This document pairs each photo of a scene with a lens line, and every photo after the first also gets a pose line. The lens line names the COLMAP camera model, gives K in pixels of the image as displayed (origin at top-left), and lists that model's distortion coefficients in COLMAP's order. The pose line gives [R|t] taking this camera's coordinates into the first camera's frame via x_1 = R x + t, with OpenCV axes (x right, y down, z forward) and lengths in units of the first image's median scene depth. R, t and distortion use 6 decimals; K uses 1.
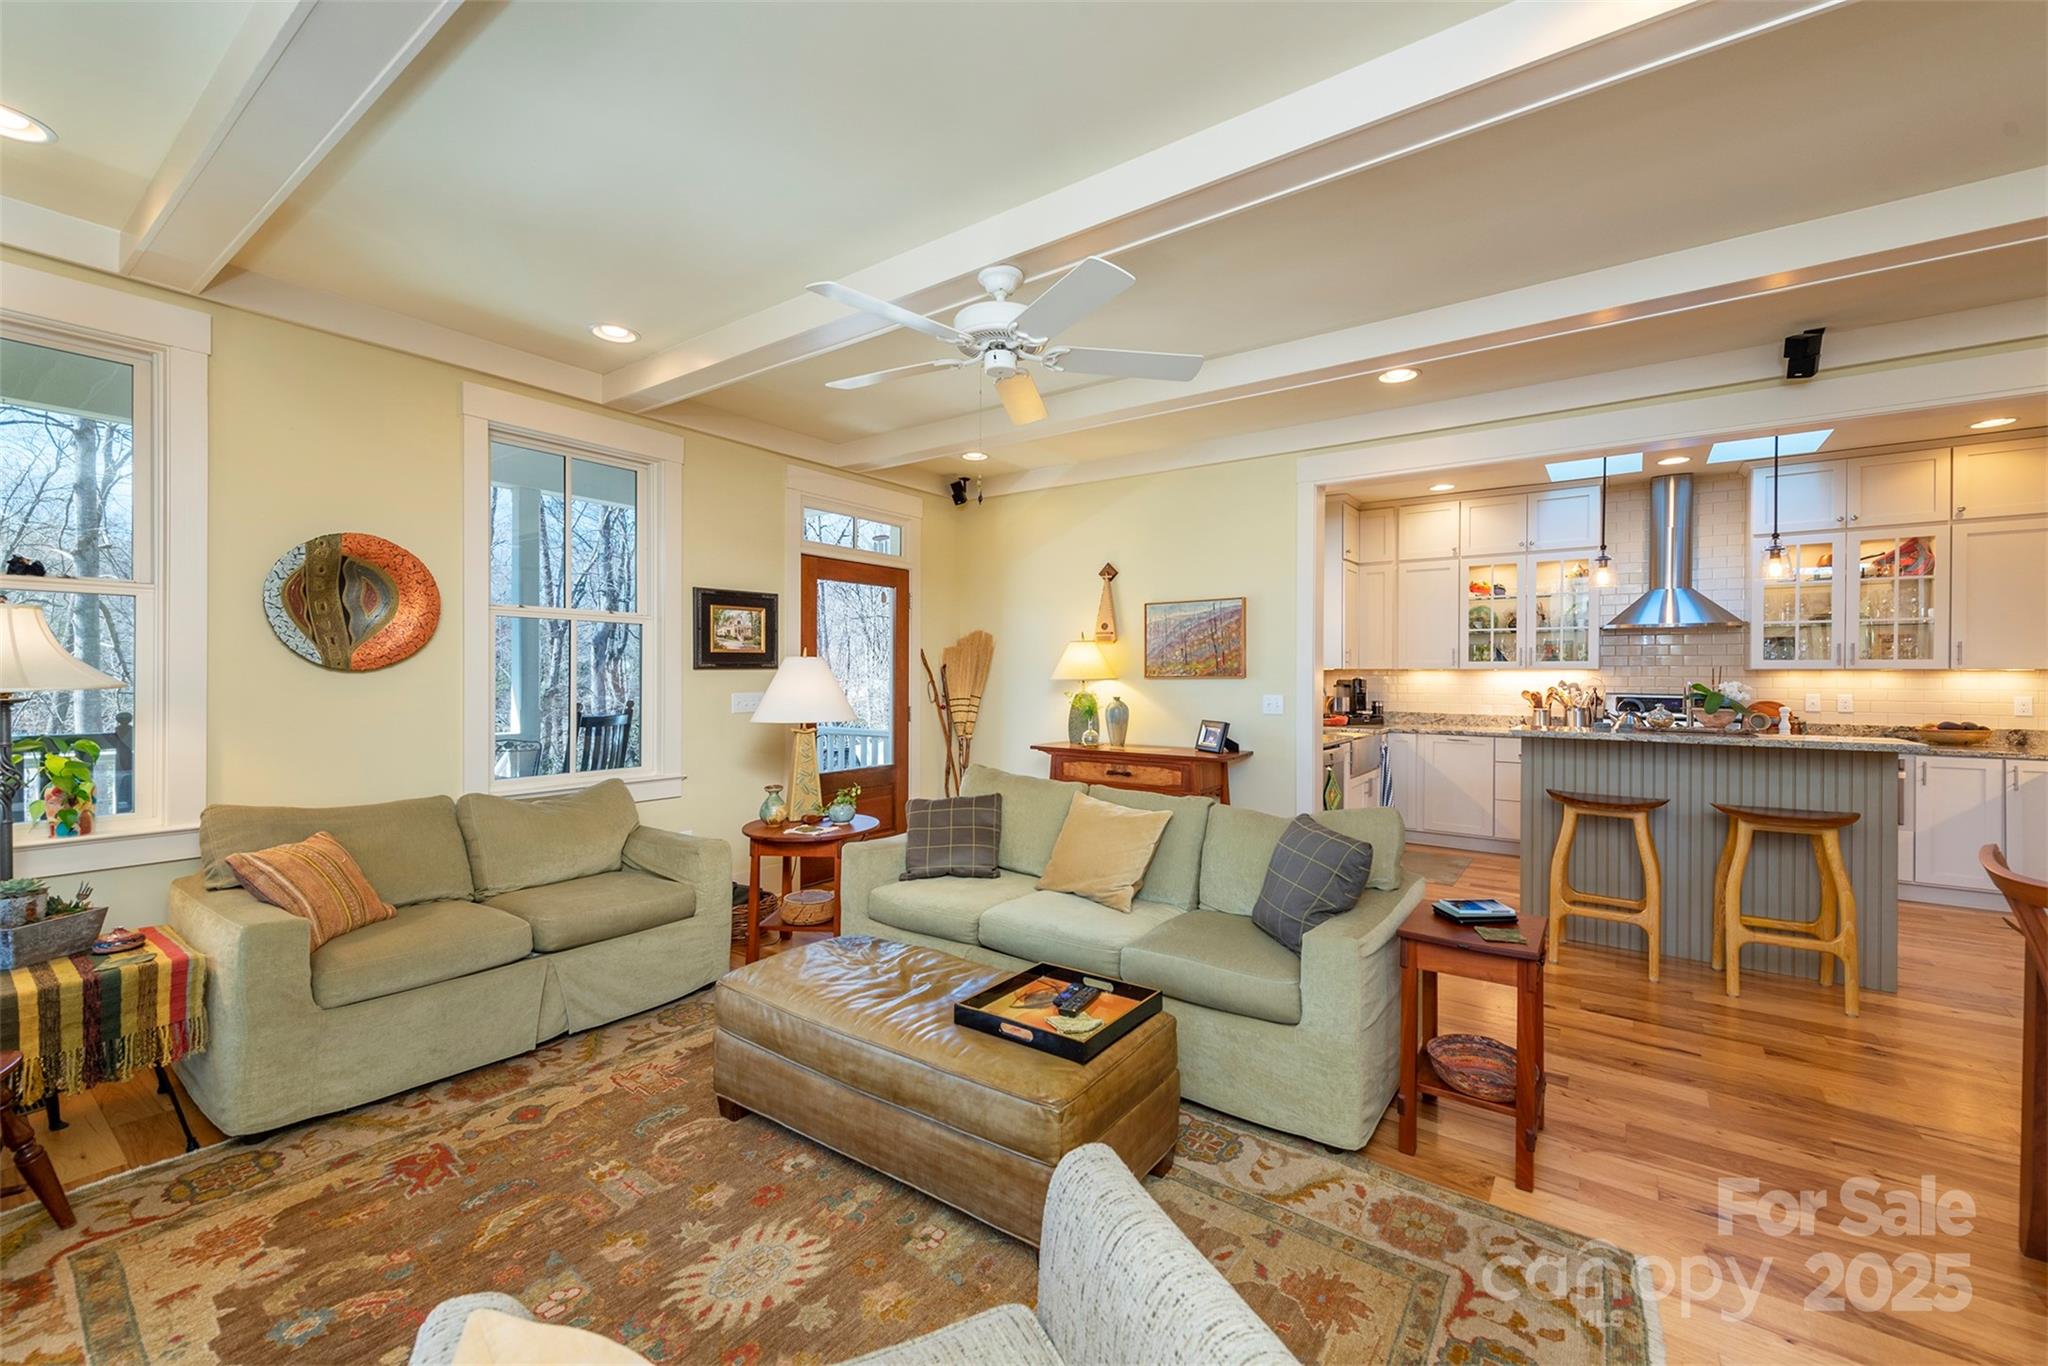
lens RADIAL K [[822.7, 0, 970.0], [0, 822.7, 674.9], [0, 0, 1]] dist [0.007040, -0.001764]
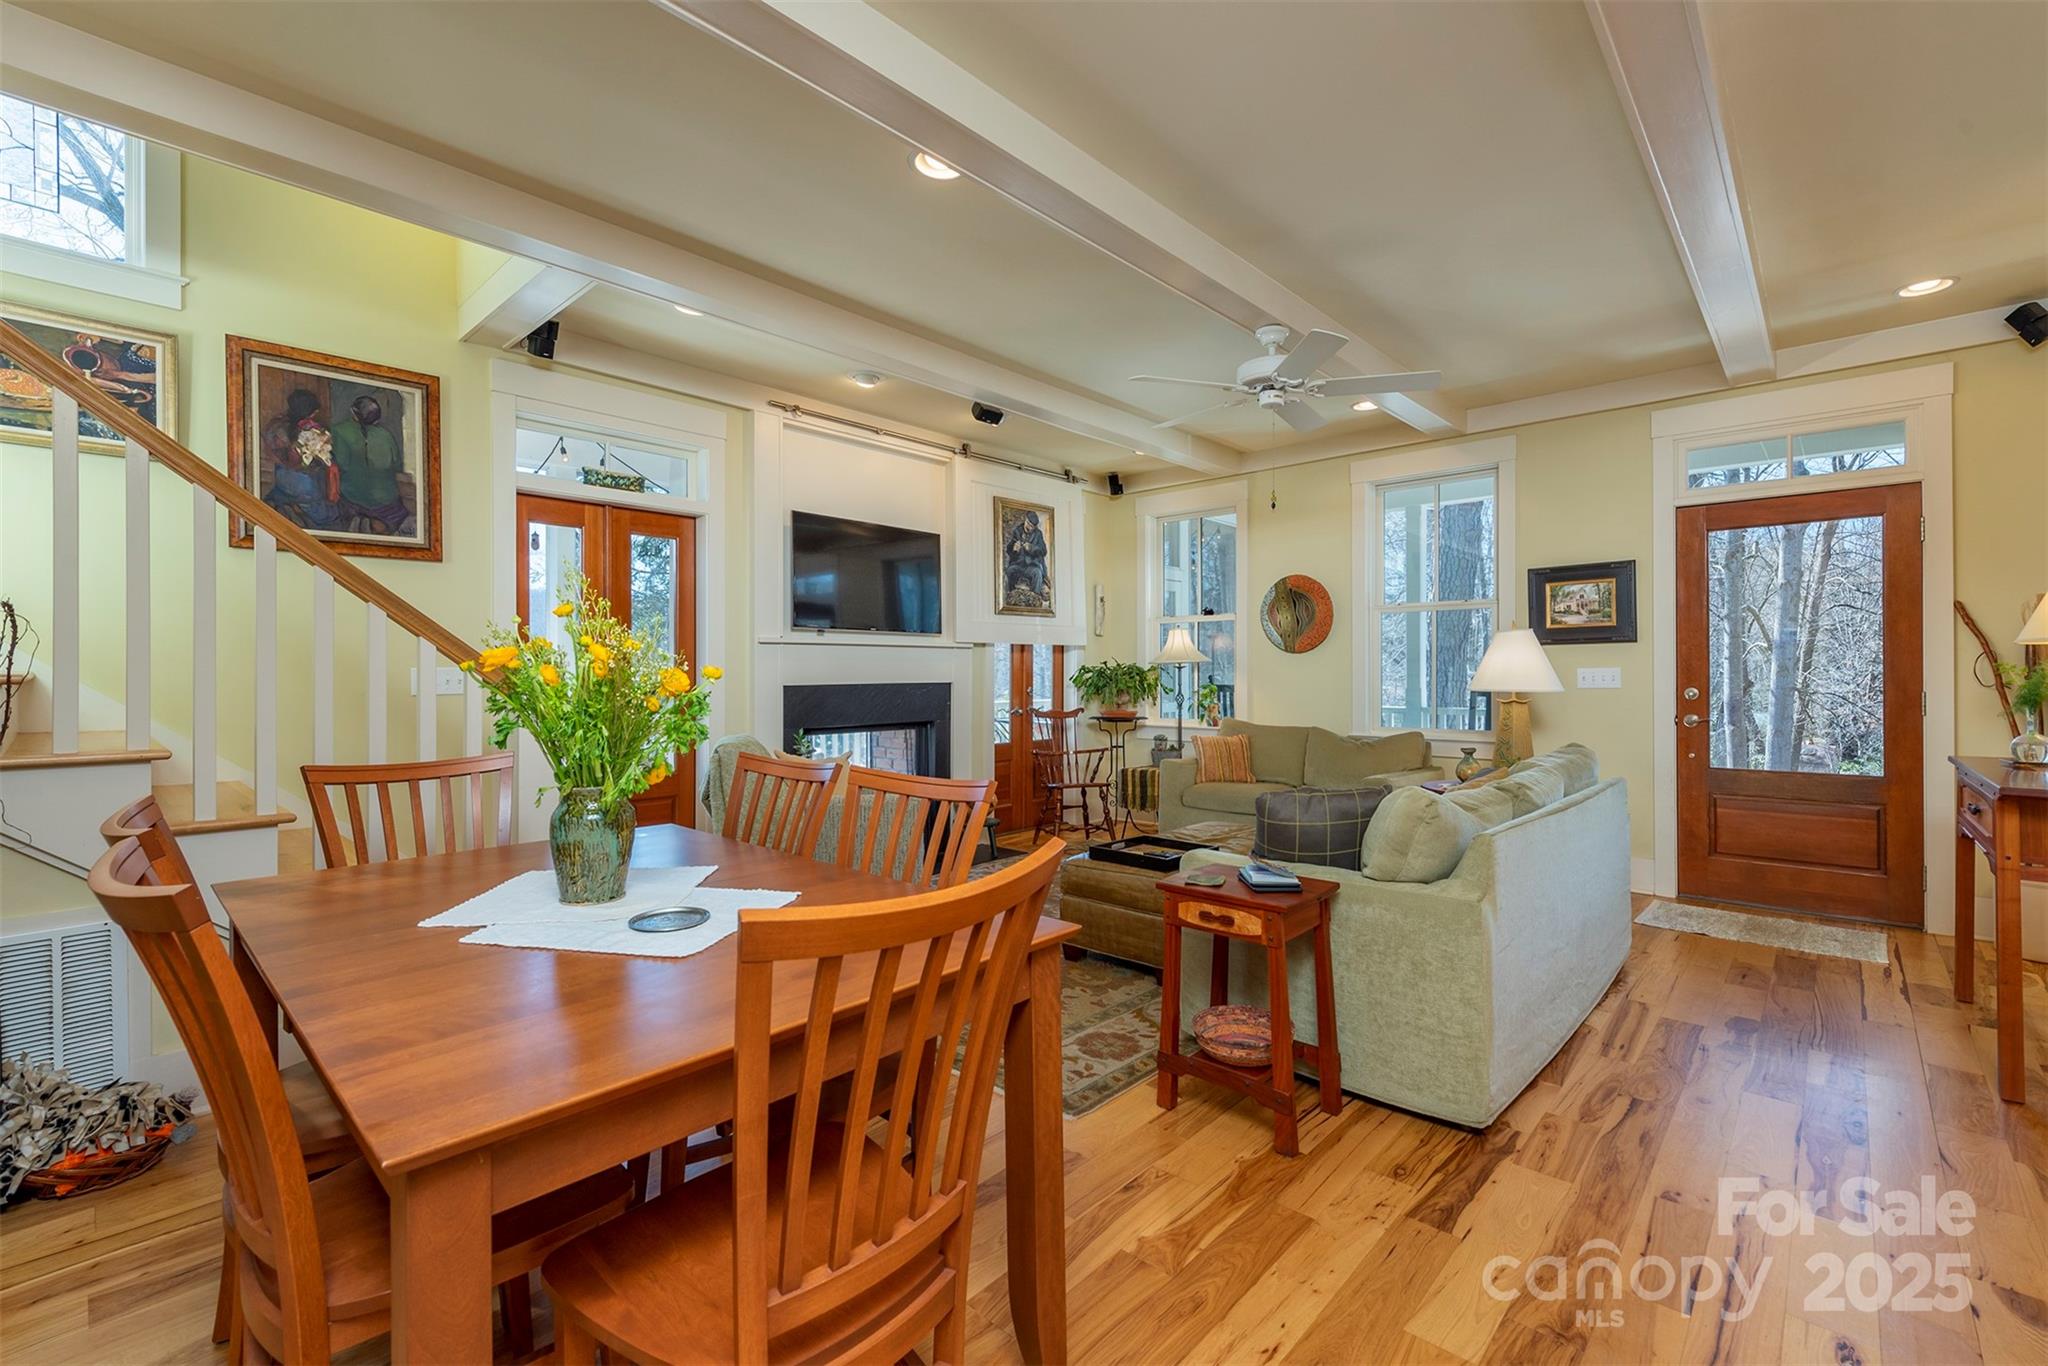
lens RADIAL K [[889.1, 0, 1018.3], [0, 889.1, 678.8], [0, 0, 1]] dist [0.003985, 0.001235]
pose [[-0.083746, -0.006858, -0.996464, 0.865848], [0.008192, 0.999938, -0.007571, 0.038842], [0.996453, -0.008797, -0.083685, 0.427574]]
